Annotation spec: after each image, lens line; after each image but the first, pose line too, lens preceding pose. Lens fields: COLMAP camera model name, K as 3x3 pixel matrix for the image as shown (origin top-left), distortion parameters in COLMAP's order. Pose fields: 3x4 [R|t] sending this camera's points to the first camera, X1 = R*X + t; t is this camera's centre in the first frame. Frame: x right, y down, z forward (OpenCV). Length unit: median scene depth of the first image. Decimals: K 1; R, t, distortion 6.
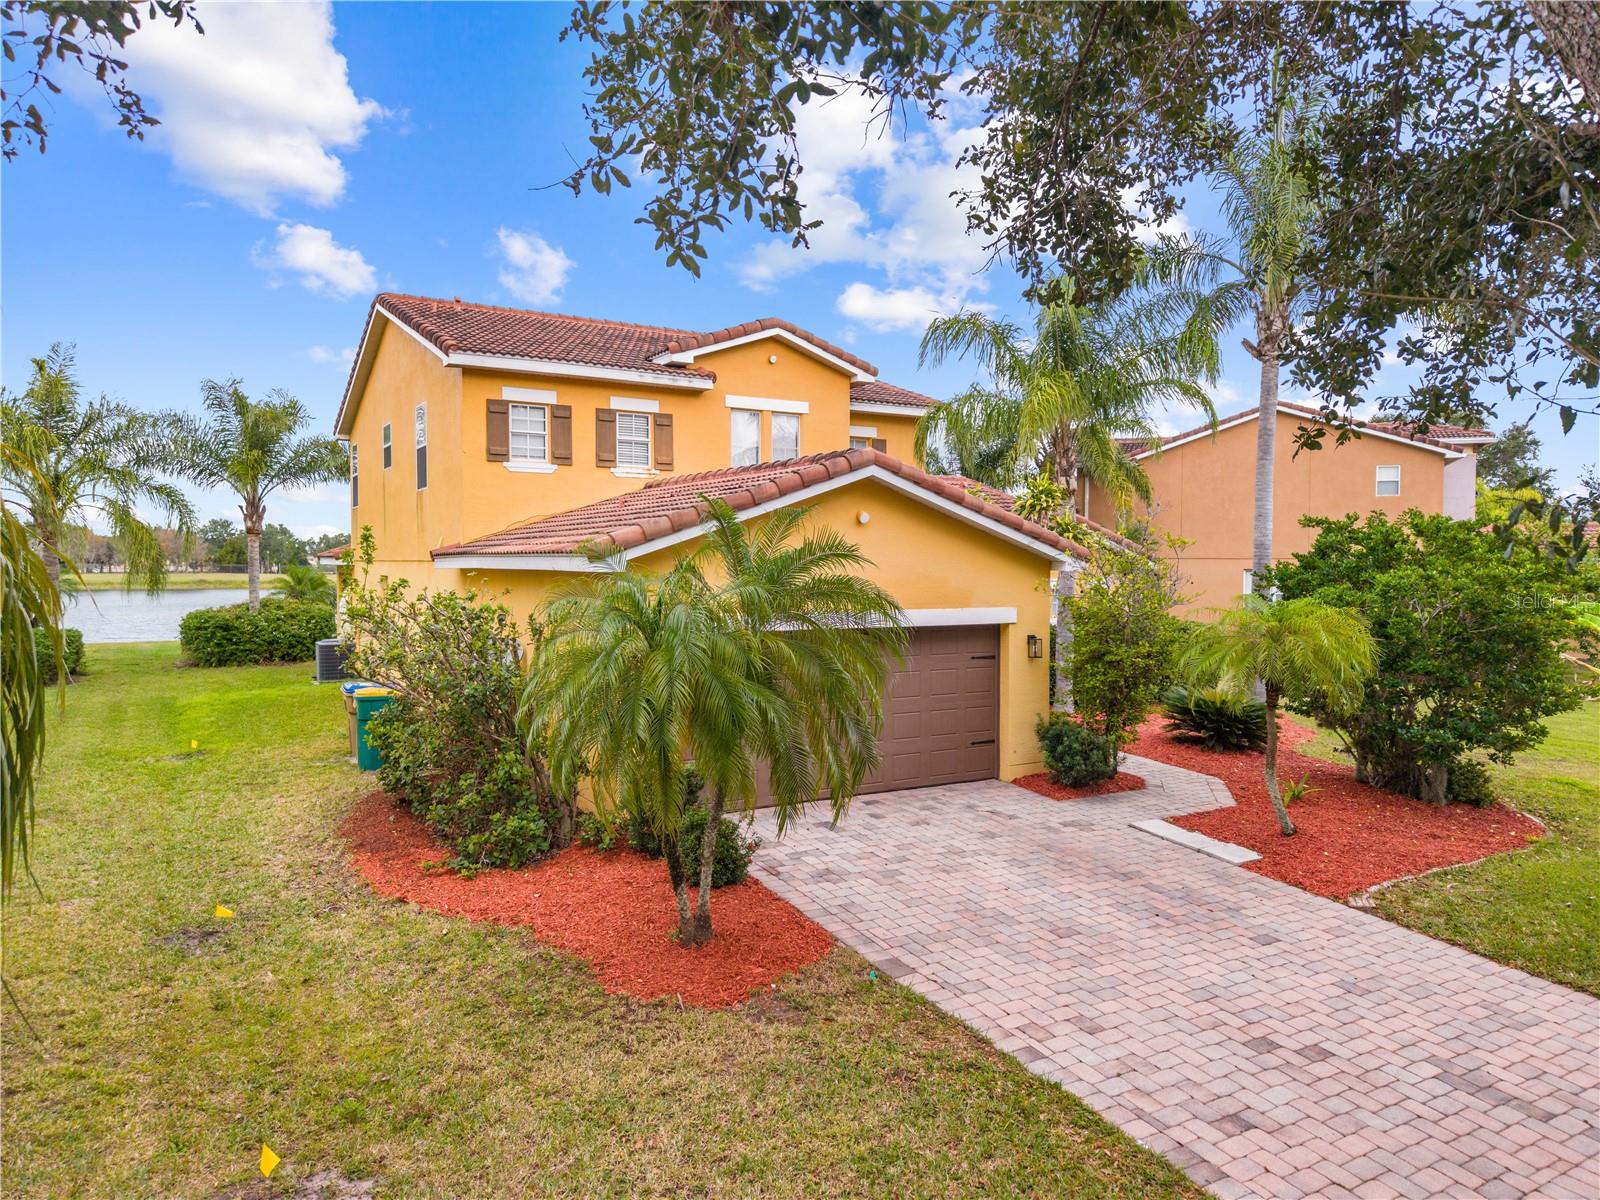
lens RADIAL K [[1068.1, 0, 797.1], [0, 1068.1, 596.7], [0, 0, 1]] dist [0.035308, -0.036080]
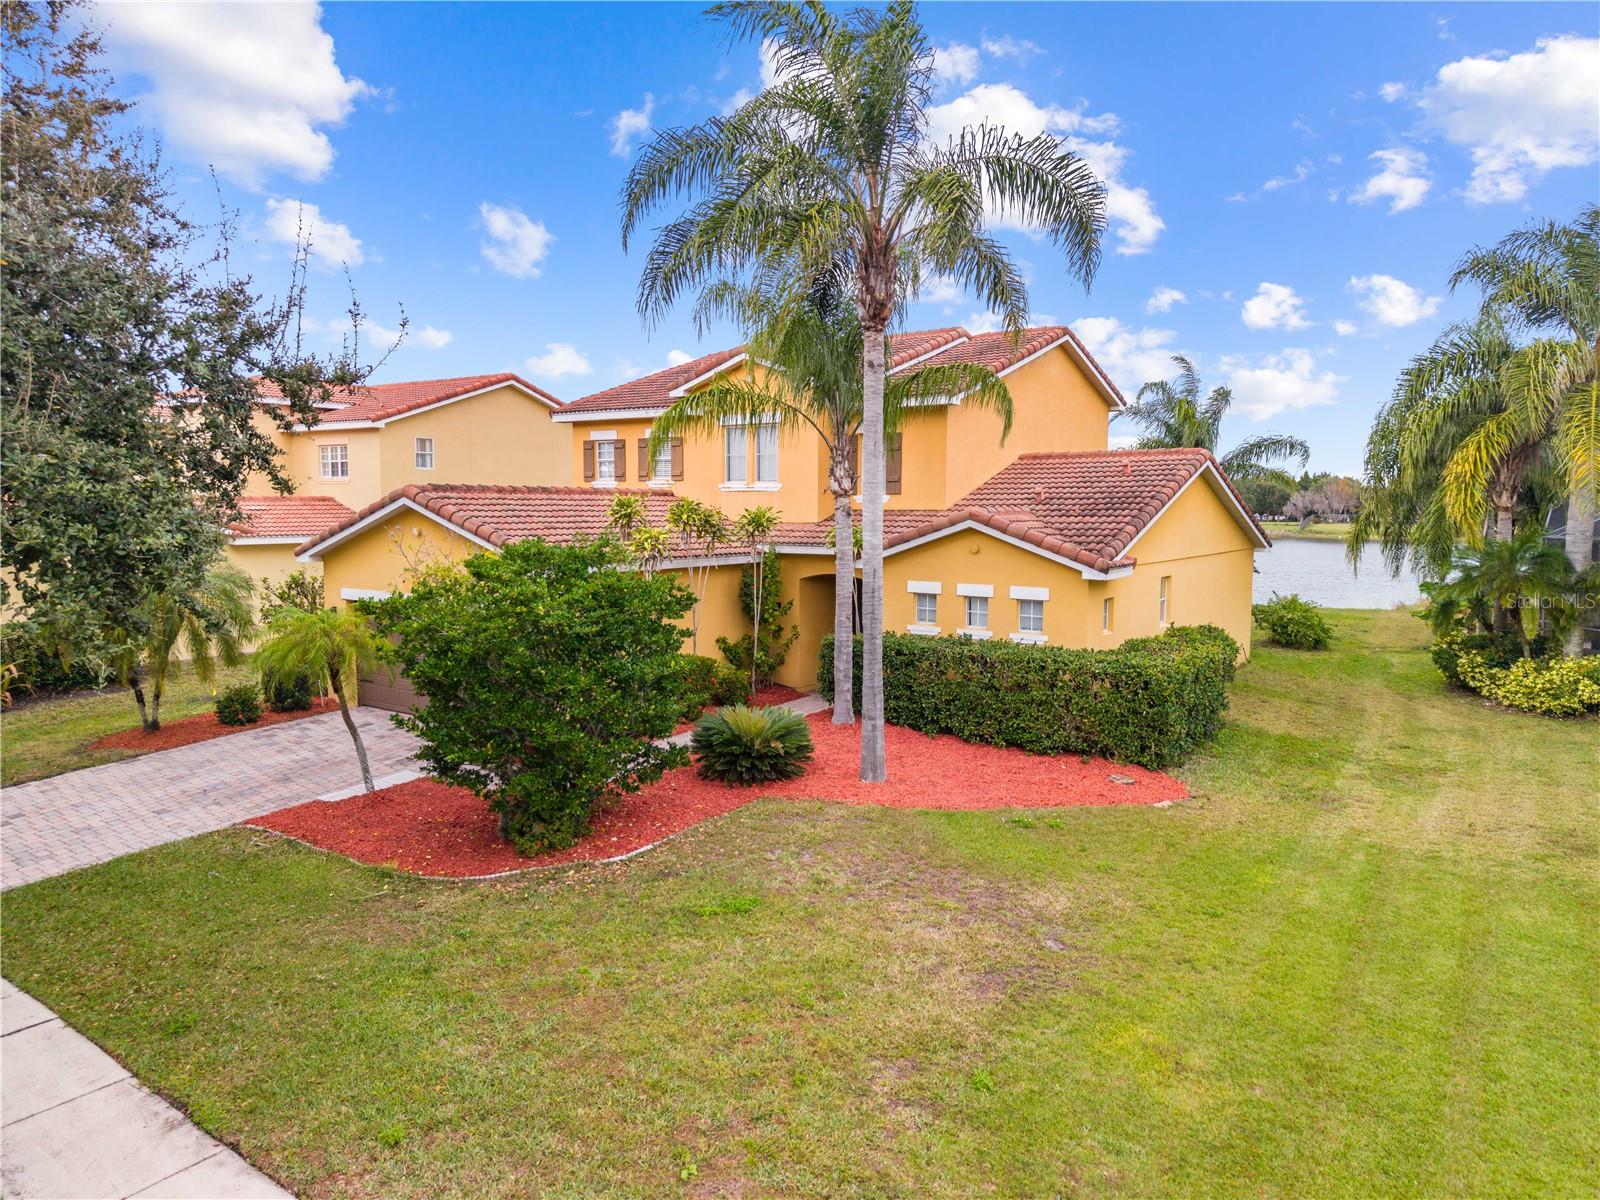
lens RADIAL K [[1068.1, 0, 797.1], [0, 1068.1, 596.7], [0, 0, 1]] dist [0.035308, -0.036080]
pose [[0.405326, 0.079227, -0.910733, 1.189806], [-0.032624, 0.996856, 0.072200, -0.079669], [0.913590, 0.000447, 0.406636, 0.635259]]
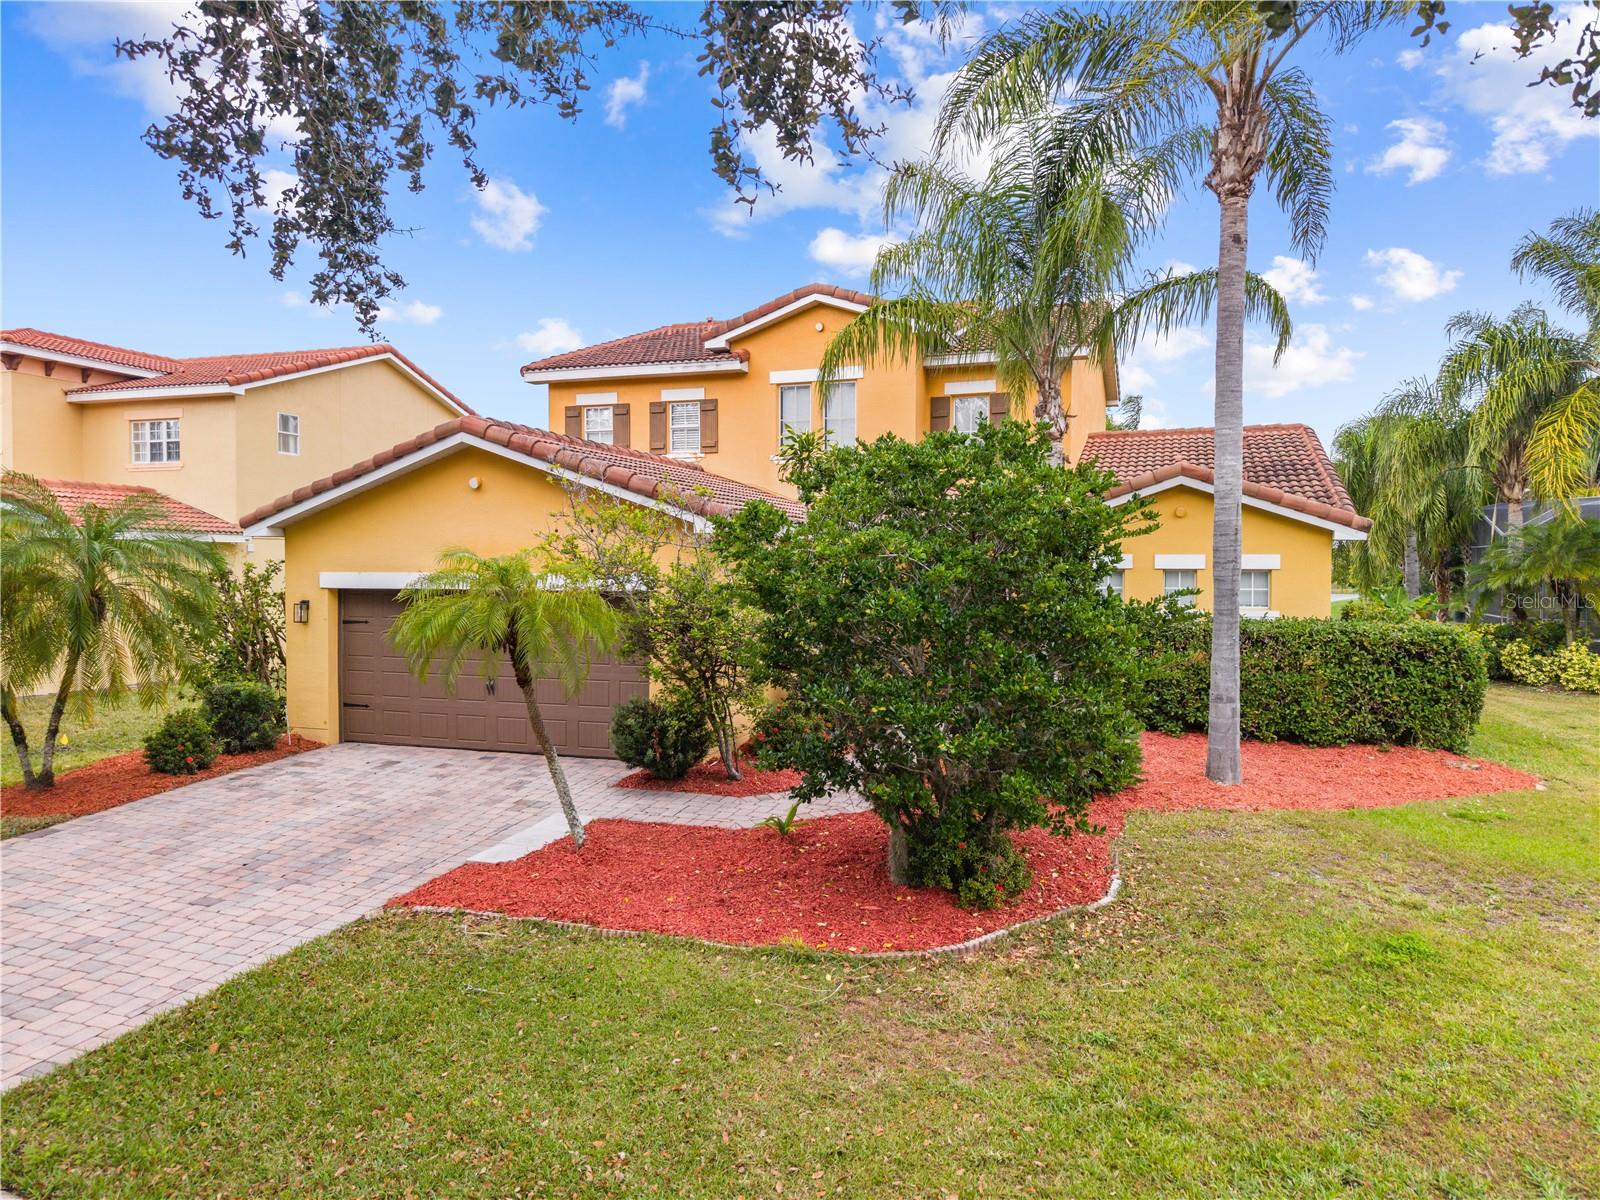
lens RADIAL K [[1068.1, 0, 797.1], [0, 1068.1, 596.7], [0, 0, 1]] dist [0.035308, -0.036080]
pose [[0.642448, 0.020662, -0.766051, 0.780137], [-0.025316, 0.999663, 0.005732, 0.016224], [0.765911, 0.015711, 0.642755, 0.410136]]
